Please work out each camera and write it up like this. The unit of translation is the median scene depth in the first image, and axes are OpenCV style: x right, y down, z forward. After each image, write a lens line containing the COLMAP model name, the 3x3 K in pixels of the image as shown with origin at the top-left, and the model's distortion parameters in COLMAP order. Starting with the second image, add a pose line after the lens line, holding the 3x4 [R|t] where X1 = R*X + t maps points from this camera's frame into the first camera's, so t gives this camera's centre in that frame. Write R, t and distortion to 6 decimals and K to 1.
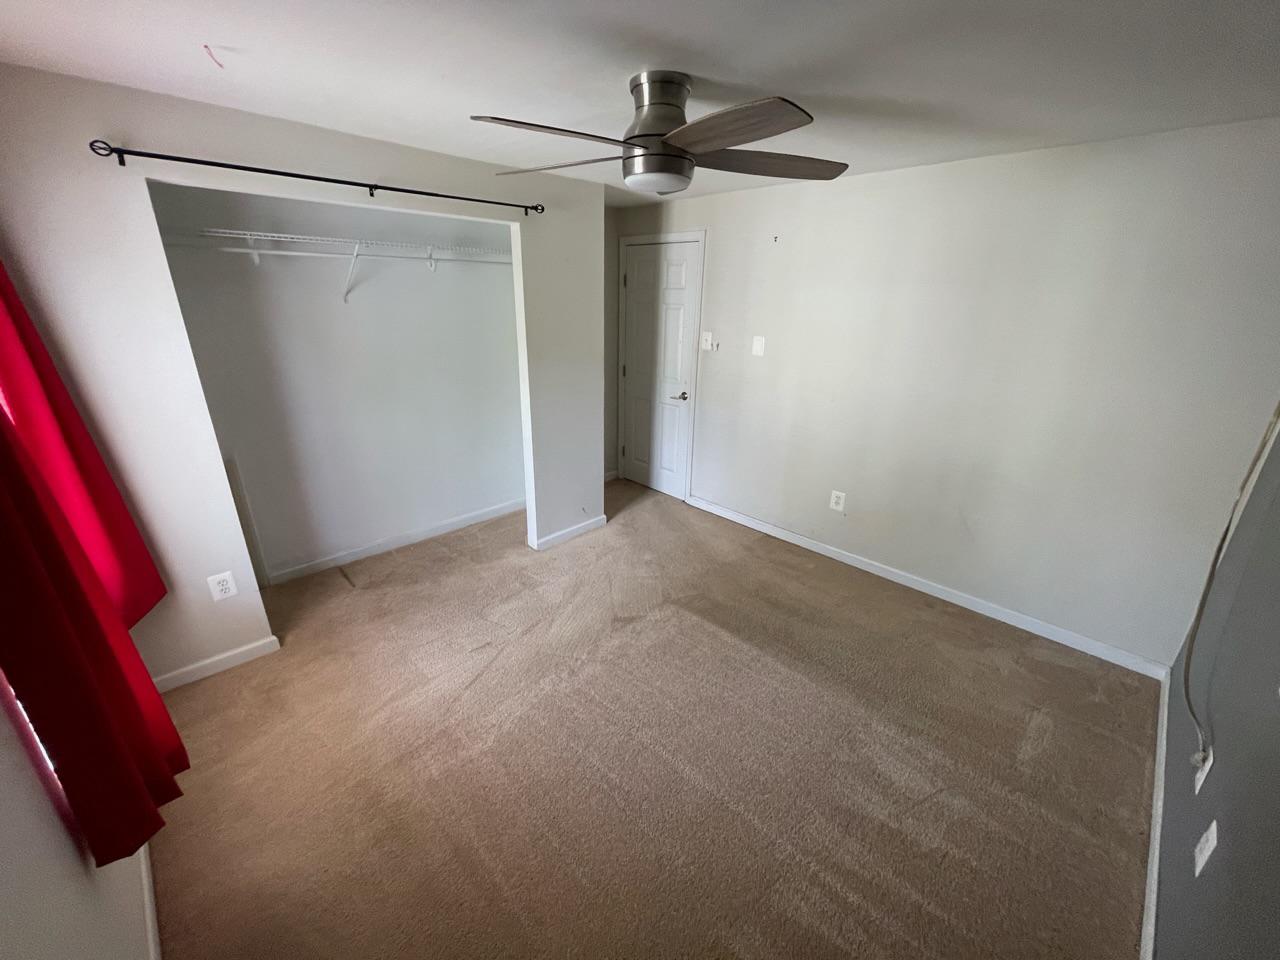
lens RADIAL K [[518.4, 0, 635.7], [0, 518.4, 481.7], [0, 0, 1]] dist [0.000606, 0.000227]
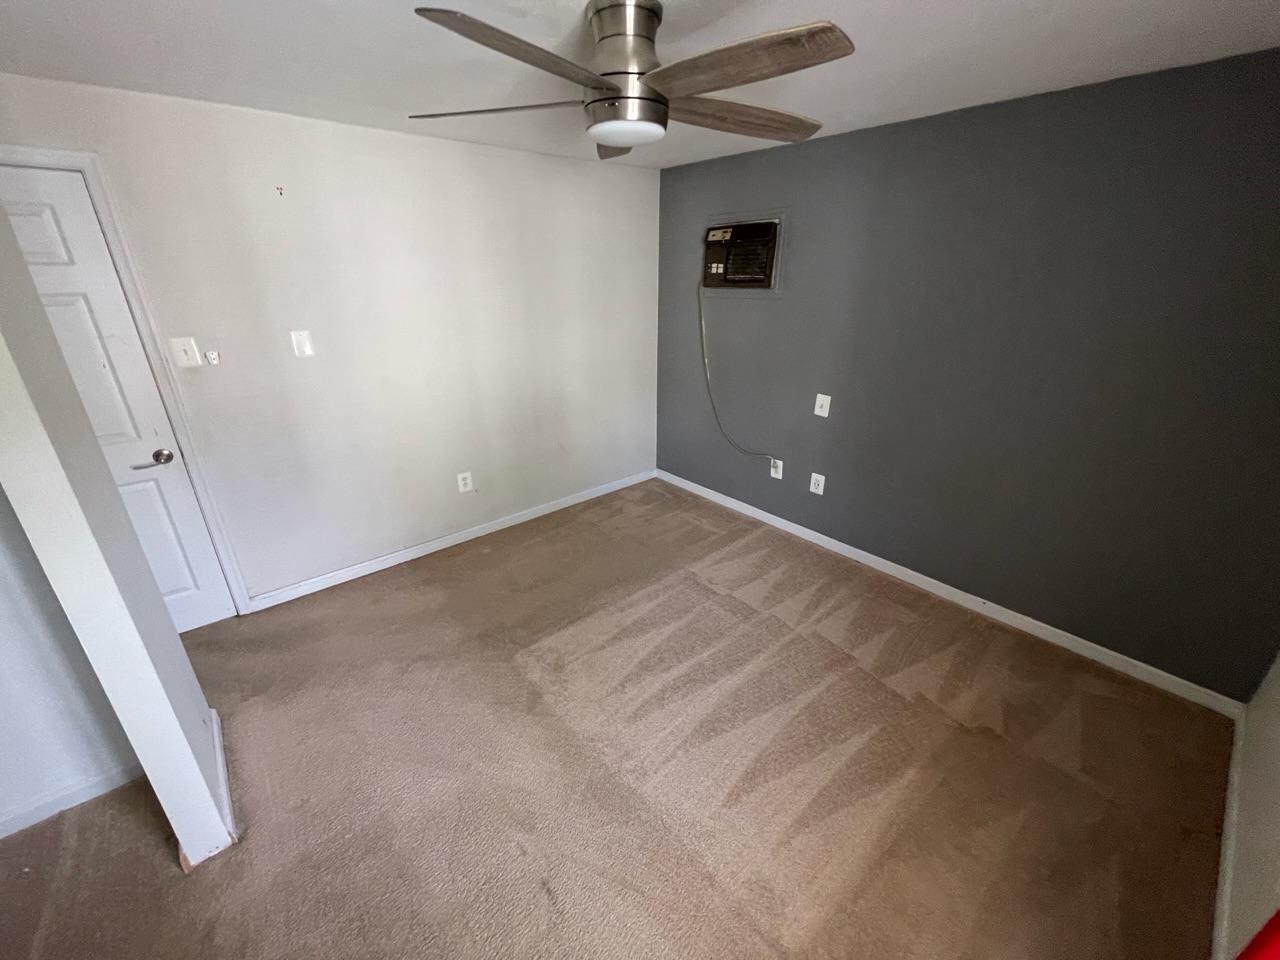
lens RADIAL K [[518.4, 0, 635.7], [0, 518.4, 481.7], [0, 0, 1]] dist [0.000606, 0.000227]
pose [[0.058931, -0.391506, 0.918287, -0.558469], [0.351417, 0.869139, 0.348000, -0.217610], [-0.934362, 0.302194, 0.188801, 0.581191]]
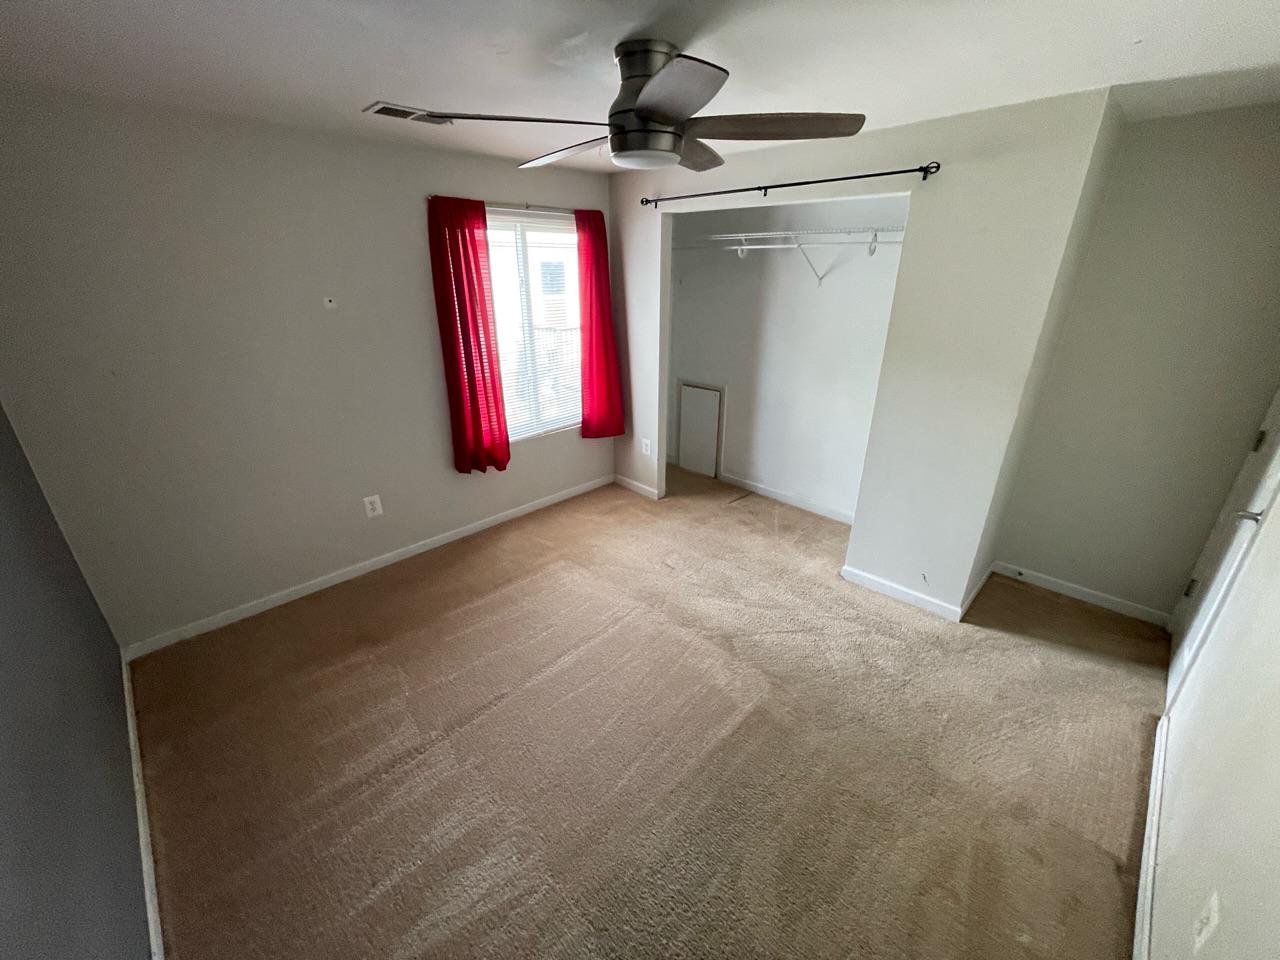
lens RADIAL K [[518.4, 0, 635.7], [0, 518.4, 481.7], [0, 0, 1]] dist [0.000606, 0.000227]
pose [[-0.000109, 0.368132, -0.929774, 0.670912], [-0.347328, 0.871875, 0.345248, -0.221310], [0.937744, 0.322974, 0.127768, 0.607956]]
